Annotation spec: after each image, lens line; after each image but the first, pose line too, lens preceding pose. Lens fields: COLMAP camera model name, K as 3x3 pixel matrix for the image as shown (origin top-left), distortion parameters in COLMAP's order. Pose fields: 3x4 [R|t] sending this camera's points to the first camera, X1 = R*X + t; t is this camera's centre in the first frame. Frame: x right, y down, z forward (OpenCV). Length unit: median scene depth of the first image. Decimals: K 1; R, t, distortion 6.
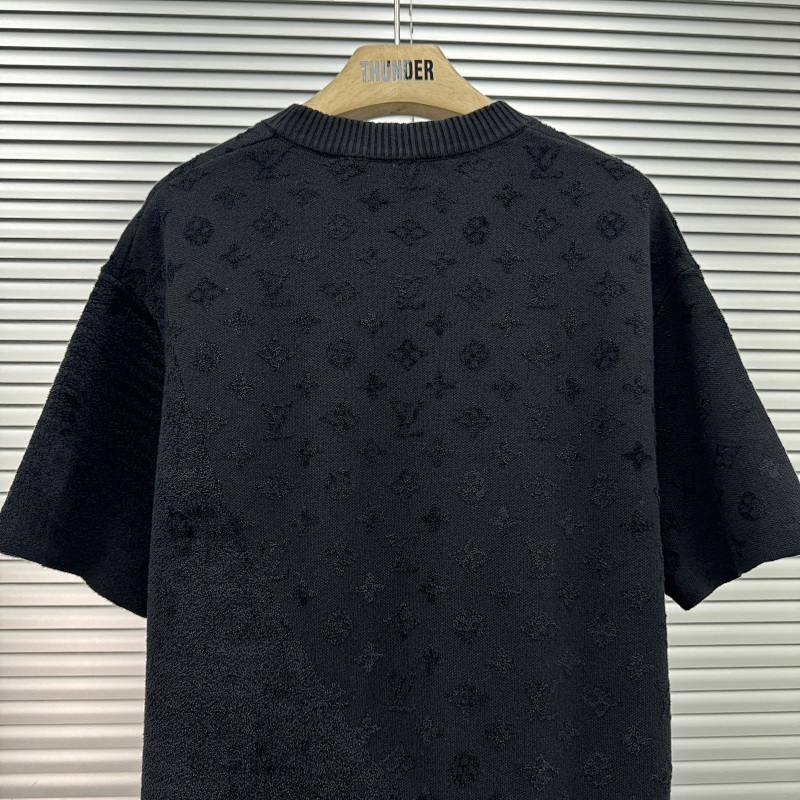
lens RADIAL K [[789.5, 0, 404.5], [0, 789.5, 409.7], [0, 0, 1]] dist [0.196625, -0.442255]
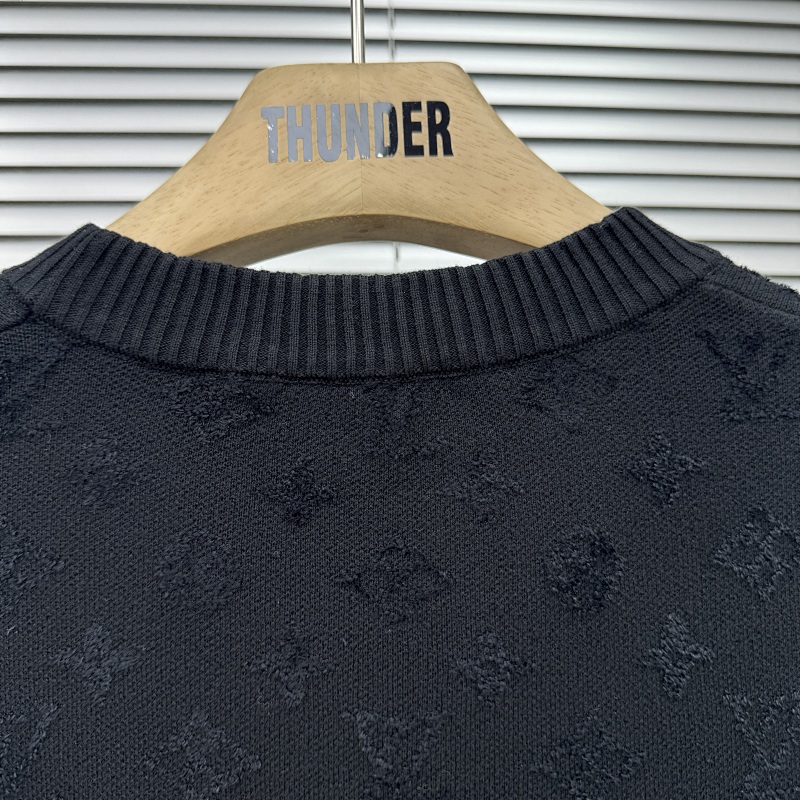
lens RADIAL K [[841.1, 0, 400.0], [0, 841.1, 400.0], [0, 0, 1]] dist [0.223532, -0.832071]
pose [[0.999717, -0.016825, 0.016847, 0.002135], [0.016753, 0.999850, 0.004427, -0.301210], [-0.016919, -0.004143, 0.999848, 0.605804]]
